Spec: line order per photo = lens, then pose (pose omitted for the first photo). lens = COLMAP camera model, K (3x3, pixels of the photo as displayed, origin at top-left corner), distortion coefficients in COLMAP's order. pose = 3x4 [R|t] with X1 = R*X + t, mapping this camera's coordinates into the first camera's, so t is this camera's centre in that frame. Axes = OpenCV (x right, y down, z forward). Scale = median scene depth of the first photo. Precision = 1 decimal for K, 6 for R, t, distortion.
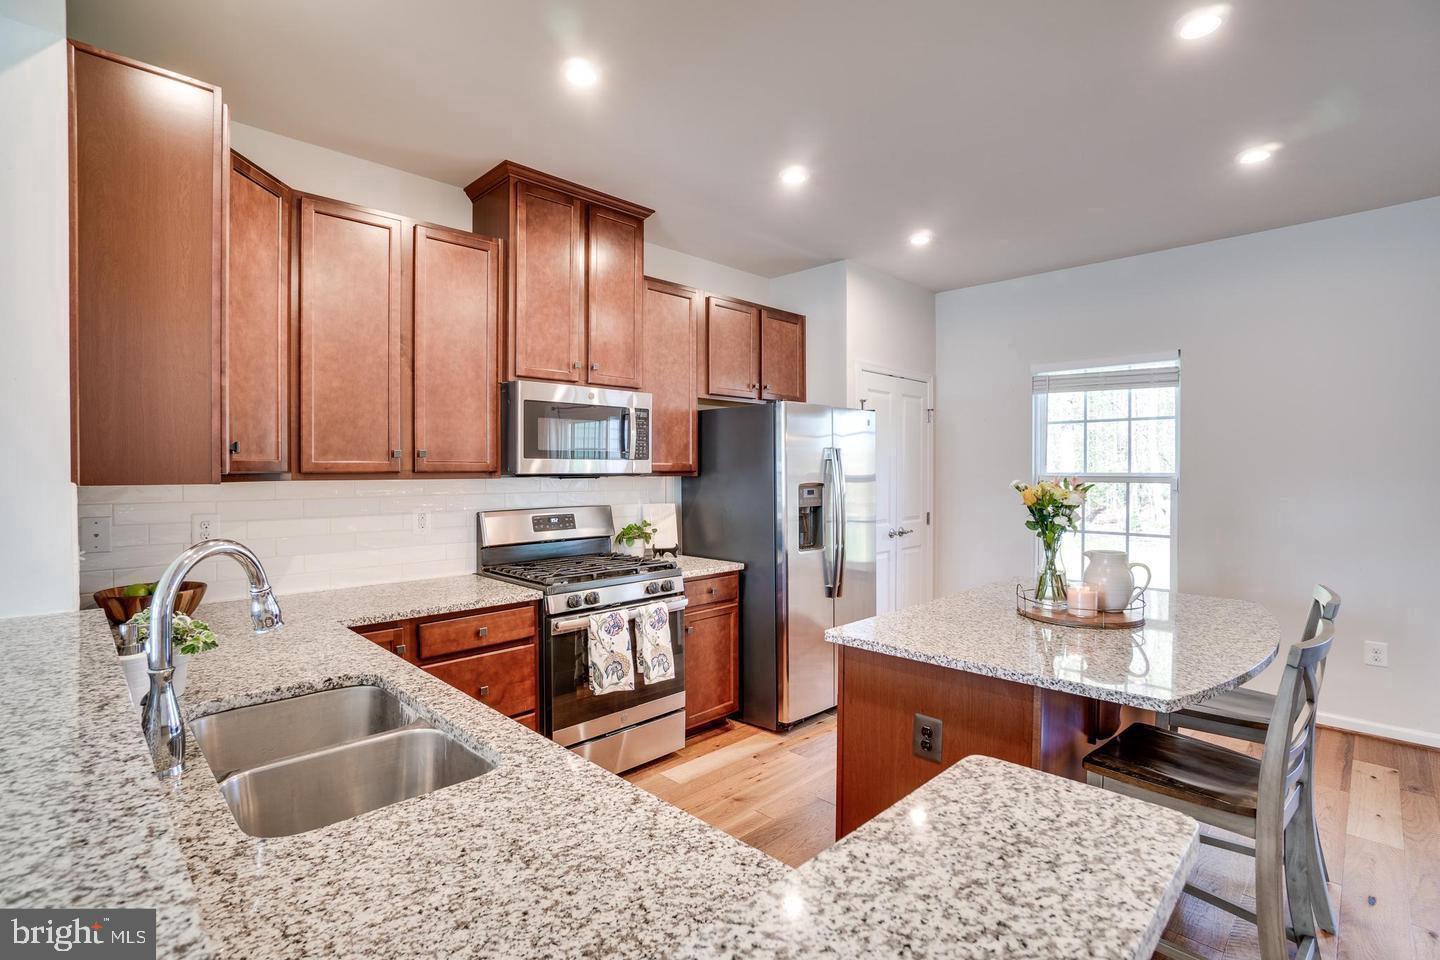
lens RADIAL K [[649.1, 0, 716.7], [0, 649.1, 480.9], [0, 0, 1]] dist [-0.037067, 0.002142]
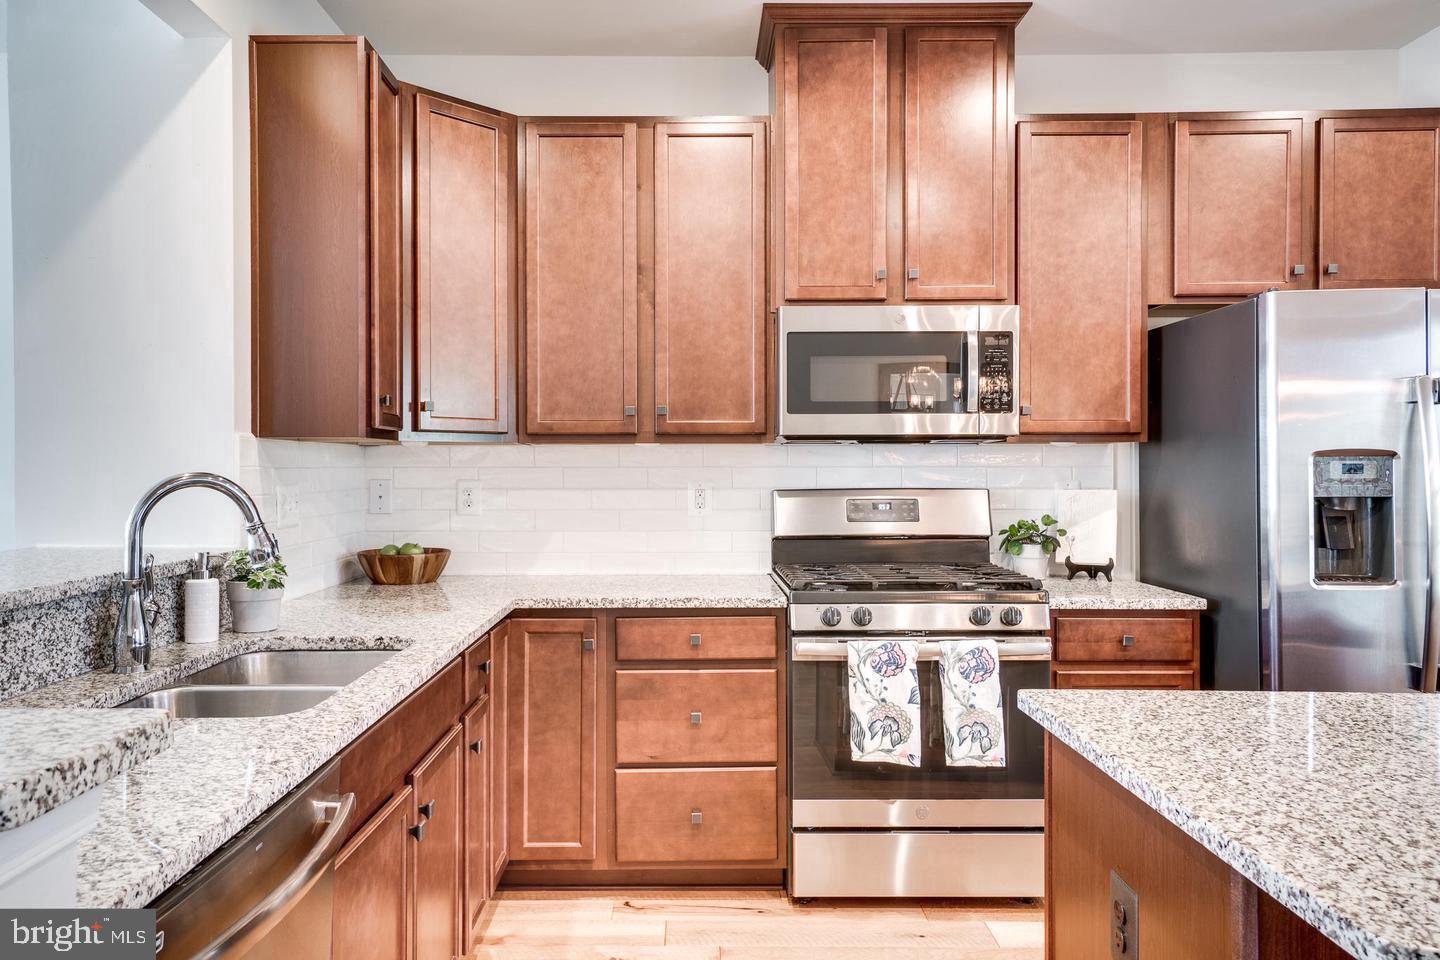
lens RADIAL K [[1013.4, 0, 743.8], [0, 1013.4, 465.7], [0, 0, 1]] dist [0.034984, 0.003551]
pose [[0.732249, -0.000819, -0.681037, 0.416244], [-0.008820, 0.999904, -0.010687, 0.034367], [0.680980, 0.013832, 0.732171, 0.132670]]
